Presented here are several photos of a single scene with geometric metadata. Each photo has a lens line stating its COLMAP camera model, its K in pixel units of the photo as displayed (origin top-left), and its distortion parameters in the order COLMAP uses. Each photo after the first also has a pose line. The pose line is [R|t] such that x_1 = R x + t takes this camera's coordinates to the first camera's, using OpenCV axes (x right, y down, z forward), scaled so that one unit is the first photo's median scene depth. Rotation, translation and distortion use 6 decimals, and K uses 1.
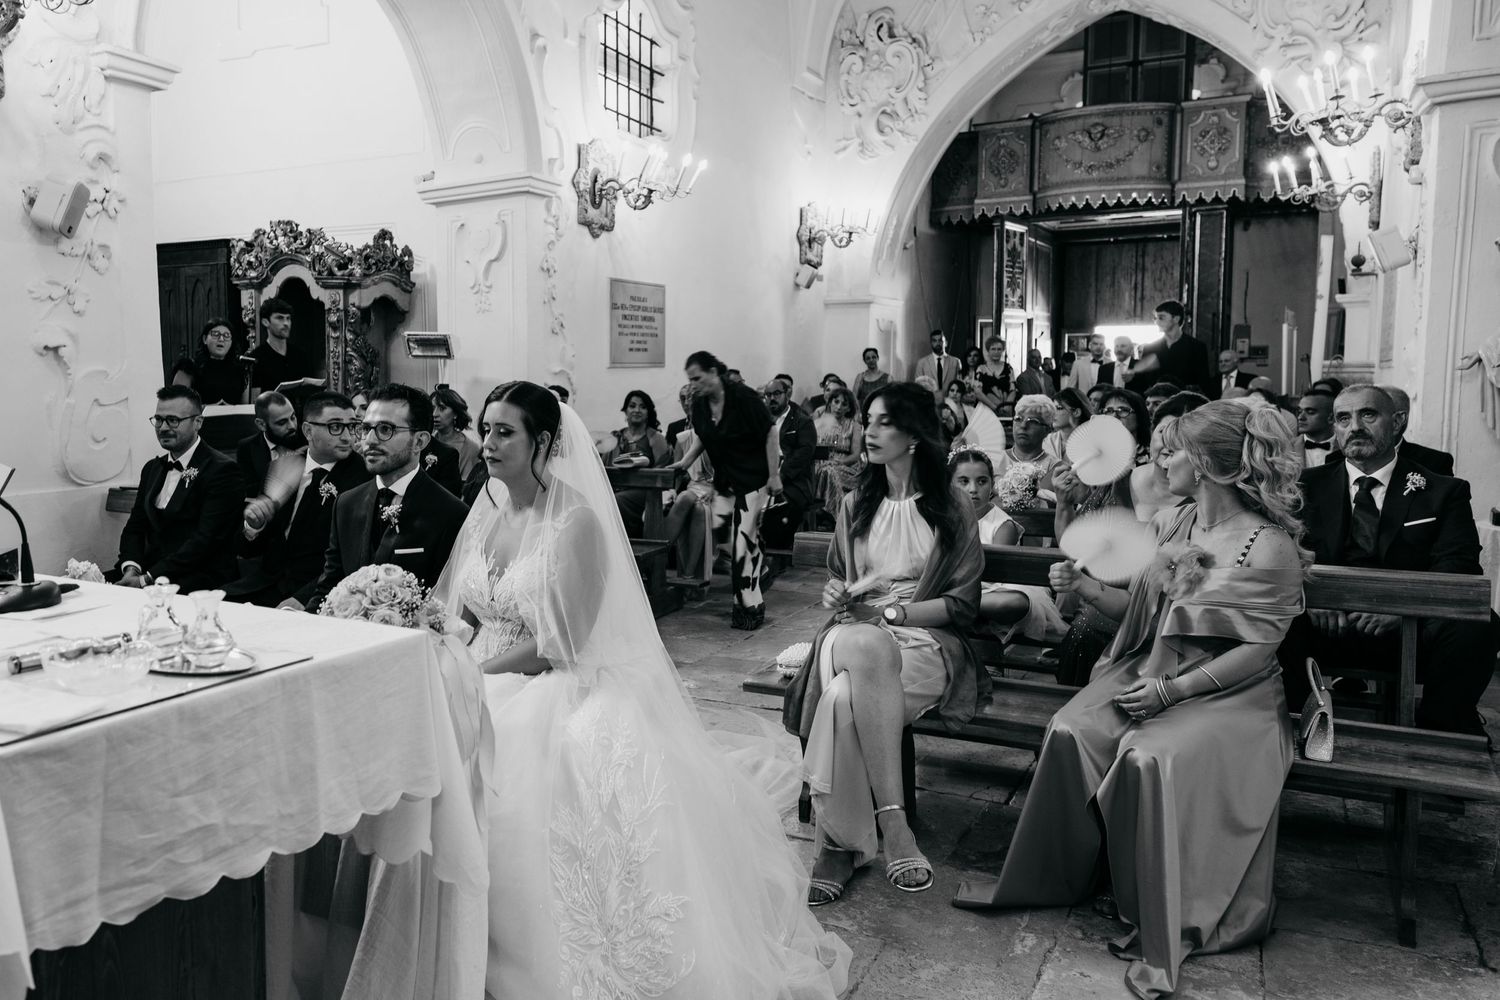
lens RADIAL K [[1147.1, 0, 622.6], [0, 1147.1, 462.7], [0, 0, 1]] dist [-0.013845, 0.030706]
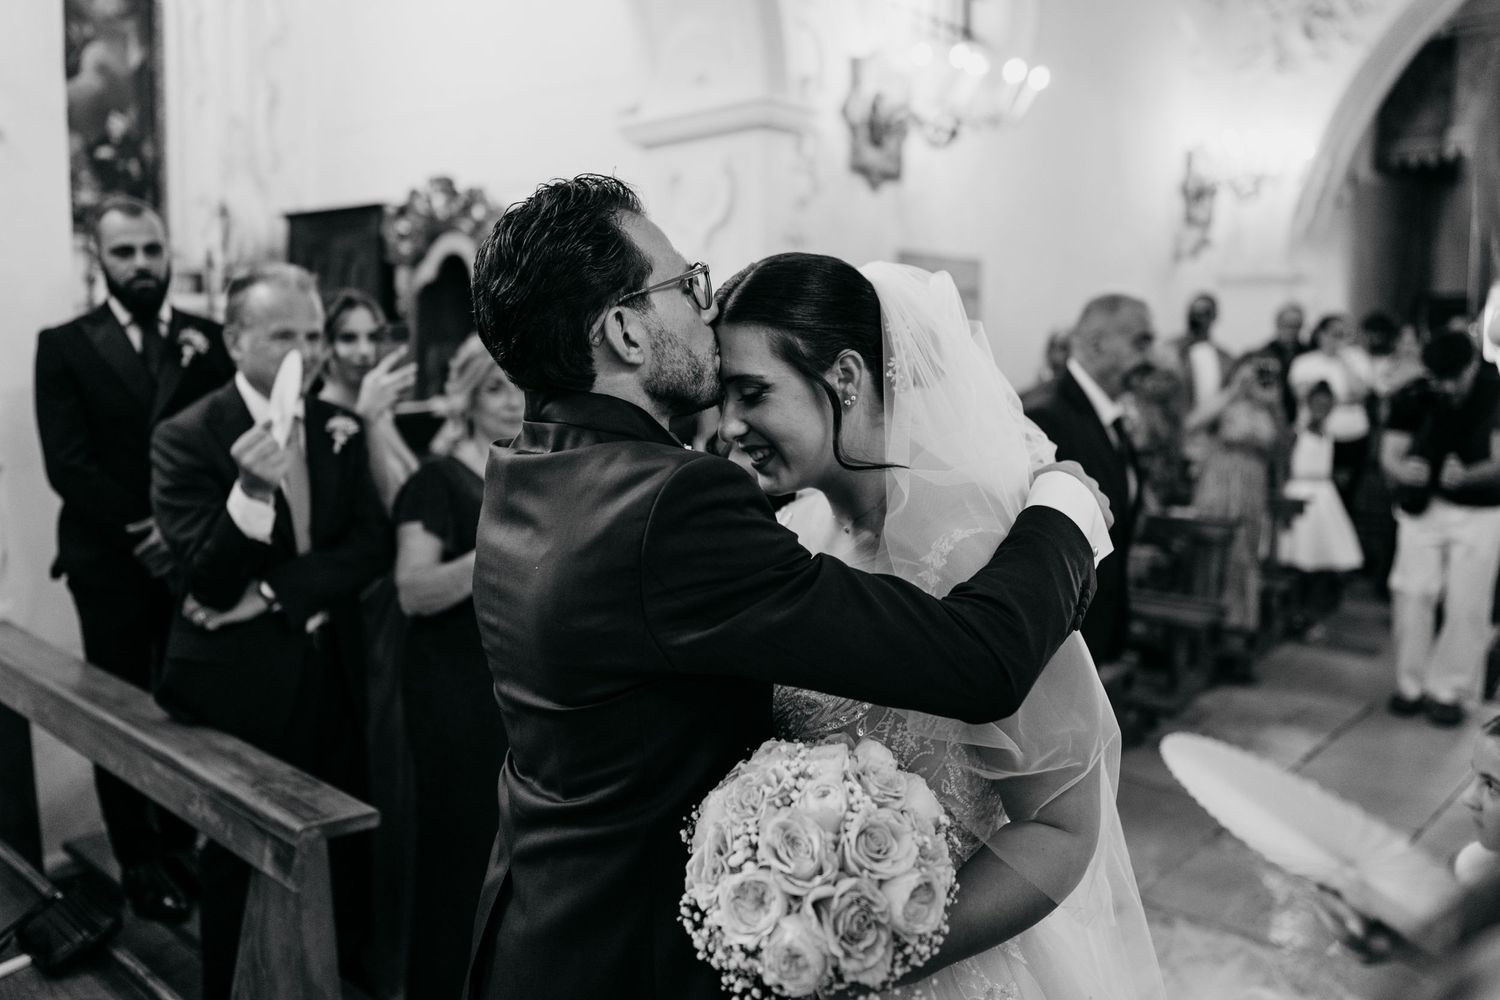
lens RADIAL K [[1190.8, 0, 721.1], [0, 1190.8, 443.1], [0, 0, 1]] dist [0.003846, 0.002010]
pose [[0.979200, 0.025076, -0.201343, 0.033941], [-0.023874, 0.999680, 0.008392, -0.050105], [0.201489, -0.003410, 0.979485, 0.286077]]
